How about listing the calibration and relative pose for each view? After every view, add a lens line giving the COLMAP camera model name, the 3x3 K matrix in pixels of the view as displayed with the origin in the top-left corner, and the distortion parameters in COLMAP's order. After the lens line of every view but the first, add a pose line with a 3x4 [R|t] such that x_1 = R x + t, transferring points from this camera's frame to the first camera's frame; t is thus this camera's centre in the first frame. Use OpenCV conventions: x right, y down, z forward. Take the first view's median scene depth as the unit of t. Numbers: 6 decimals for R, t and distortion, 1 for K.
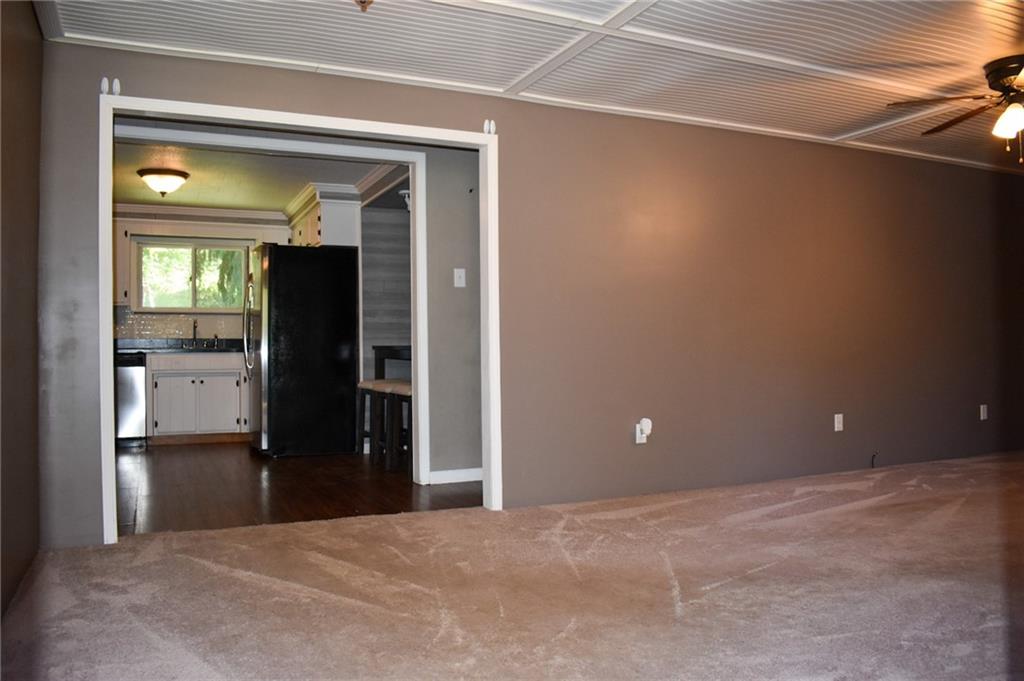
lens RADIAL K [[806.7, 0, 508.9], [0, 806.7, 346.4], [0, 0, 1]] dist [-0.092602, 0.010482]
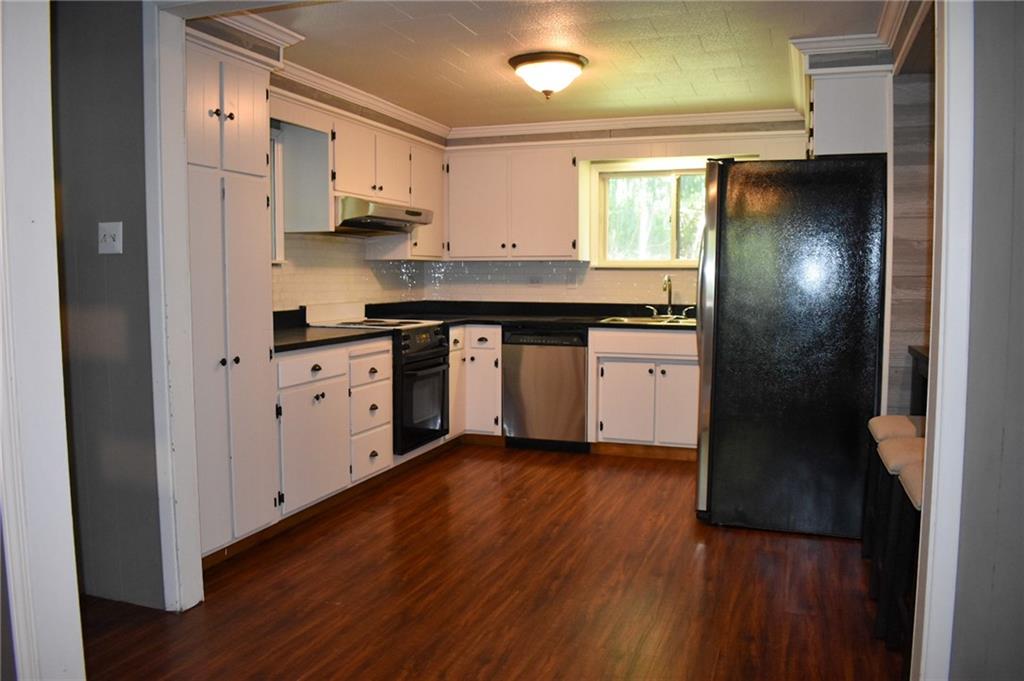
lens RADIAL K [[806.7, 0, 509.4], [0, 806.7, 337.9], [0, 0, 1]] dist [-0.092602, 0.010482]
pose [[0.713562, 0.063039, -0.697750, 0.000555], [-0.006203, 0.996473, 0.083683, -0.046174], [0.700565, -0.055385, 0.711436, 0.459680]]
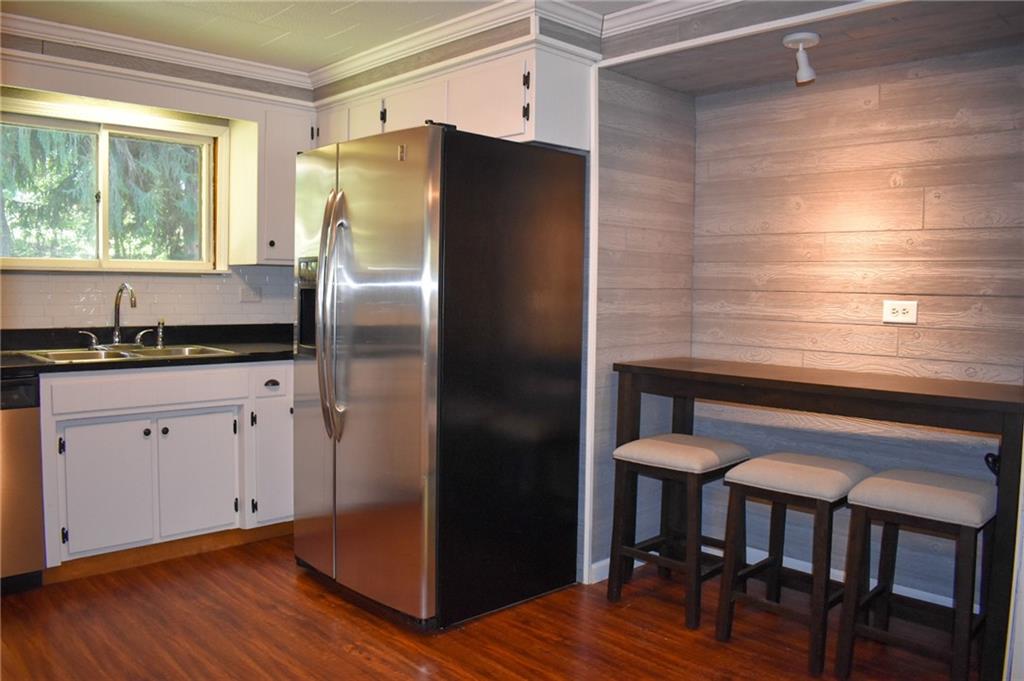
lens RADIAL K [[806.7, 0, 509.8], [0, 806.7, 337.1], [0, 0, 1]] dist [-0.092602, 0.010482]
pose [[0.943025, 0.000703, 0.332721, -0.387173], [-0.022052, 0.997931, 0.060395, -0.043779], [-0.331990, -0.064291, 0.941090, 0.570528]]
